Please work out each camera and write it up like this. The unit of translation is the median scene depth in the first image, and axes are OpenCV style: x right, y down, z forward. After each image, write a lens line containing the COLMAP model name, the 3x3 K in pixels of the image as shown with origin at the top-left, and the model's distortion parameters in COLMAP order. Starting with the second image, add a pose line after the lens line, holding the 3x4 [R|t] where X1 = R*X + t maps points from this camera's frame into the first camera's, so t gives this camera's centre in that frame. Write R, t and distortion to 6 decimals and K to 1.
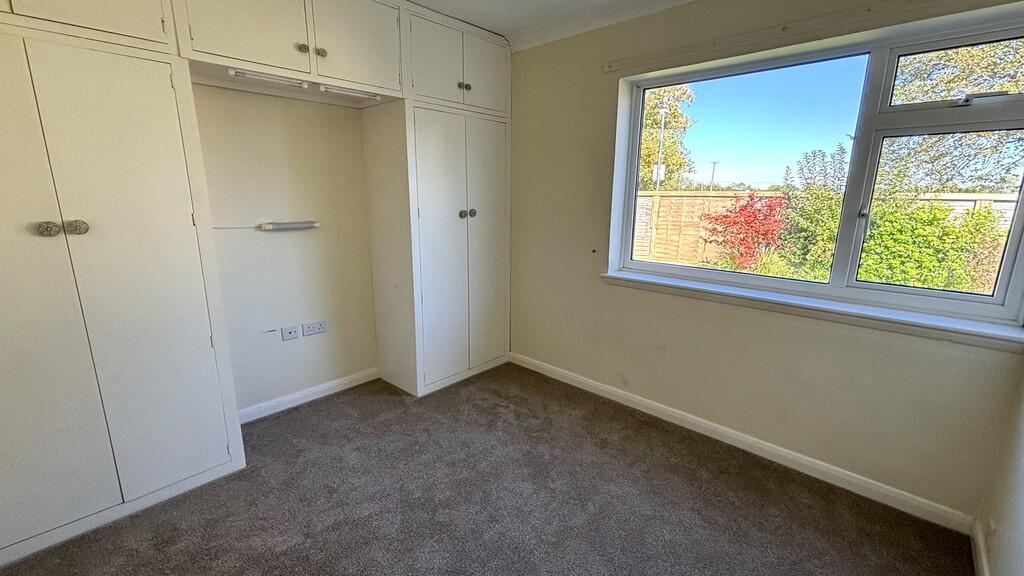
lens RADIAL K [[433.3, 0, 510.4], [0, 433.3, 304.4], [0, 0, 1]] dist [0.001121, 0.000284]
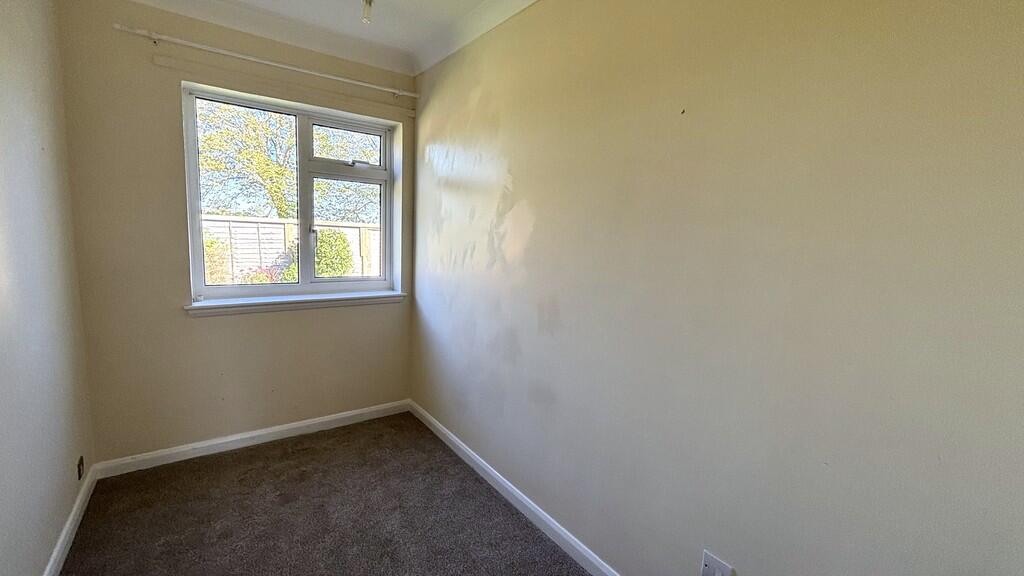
lens RADIAL K [[426.9, 0, 512.8], [0, 426.9, 272.5], [0, 0, 1]] dist [0.000665, 0.000076]
pose [[0.165585, -0.118608, 0.979037, -0.474588], [0.188828, 0.978187, 0.086568, -0.079573], [-0.967949, 0.170535, 0.184370, 0.165078]]
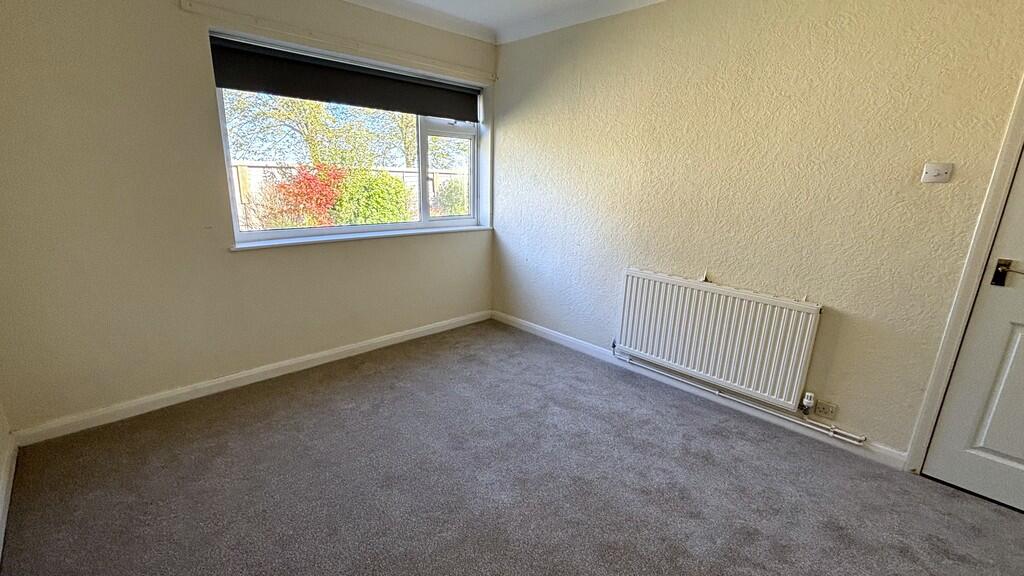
lens RADIAL K [[419.4, 0, 509.0], [0, 419.4, 276.6], [0, 0, 1]] dist [0.000120, 0.000051]
pose [[0.013287, -0.263990, 0.964434, -1.035398], [0.195624, 0.946567, 0.256404, -0.227491], [-0.980589, 0.185259, 0.064219, 0.714904]]
